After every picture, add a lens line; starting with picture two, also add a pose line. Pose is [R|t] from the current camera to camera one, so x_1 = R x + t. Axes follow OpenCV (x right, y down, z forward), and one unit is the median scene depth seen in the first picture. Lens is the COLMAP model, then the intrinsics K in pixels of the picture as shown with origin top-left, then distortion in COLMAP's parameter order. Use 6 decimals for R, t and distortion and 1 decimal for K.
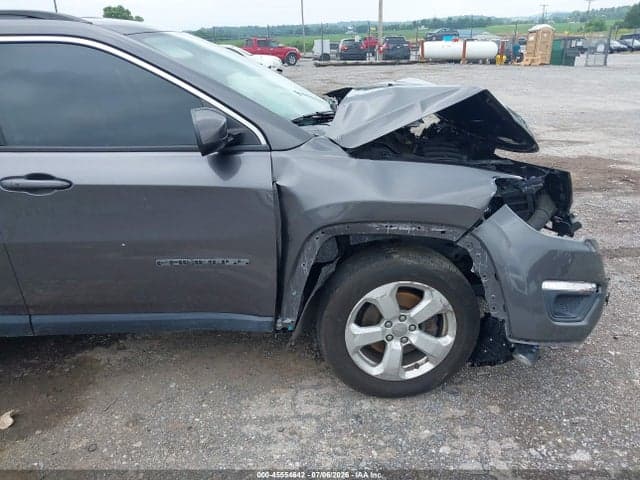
lens RADIAL K [[510.5, 0, 322.0], [0, 510.5, 242.2], [0, 0, 1]] dist [0.007357, -0.002401]
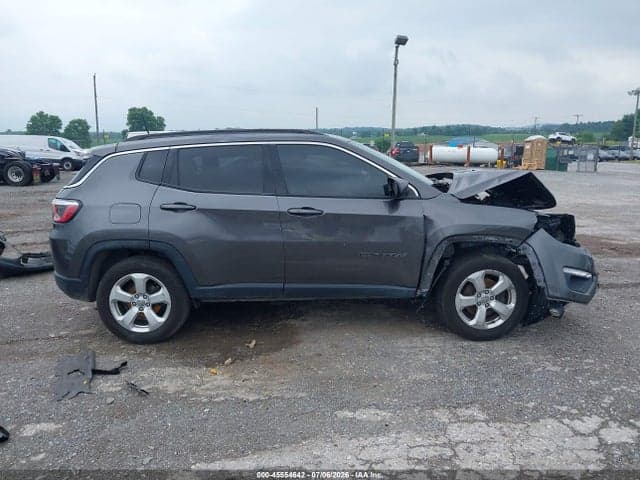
lens RADIAL K [[503.4, 0, 320.0], [0, 503.4, 240.0], [0, 0, 1]] dist [0.004349, -0.000785]
pose [[0.999446, 0.031266, -0.011414, -0.418189], [-0.032828, 0.982556, -0.183046, 0.312327], [0.005492, 0.183319, 0.983038, -0.797329]]
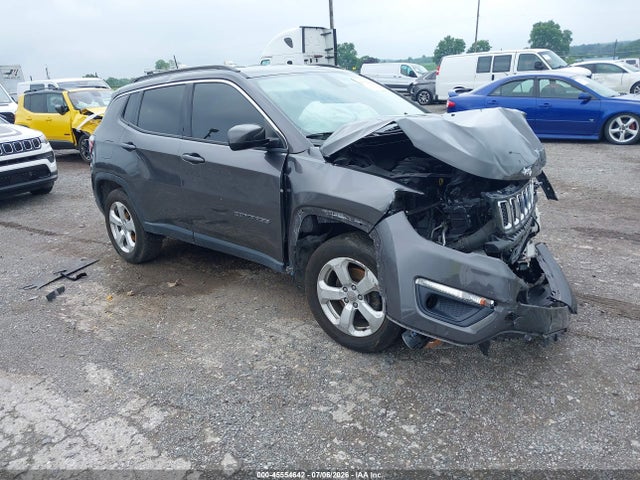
lens RADIAL K [[496.8, 0, 317.3], [0, 496.8, 244.1], [0, 0, 1]] dist [0.073422, -0.114715]
pose [[0.733534, 0.209072, -0.646697, 0.897444], [-0.219181, 0.973443, 0.066094, -0.026559], [0.643341, 0.093262, 0.759878, -0.057646]]
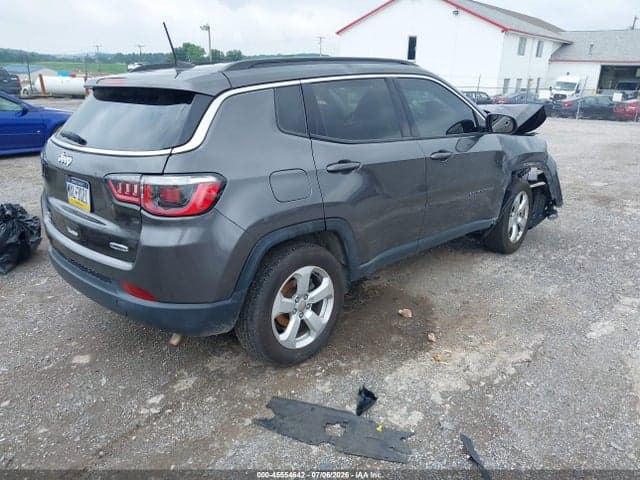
lens RADIAL K [[496.8, 0, 317.3], [0, 496.8, 244.1], [0, 0, 1]] dist [0.073422, -0.114715]
pose [[0.707515, -0.179951, 0.683404, -1.895105], [0.219272, 0.975209, 0.029780, 0.035987], [-0.671820, 0.128782, 0.729433, 0.040537]]
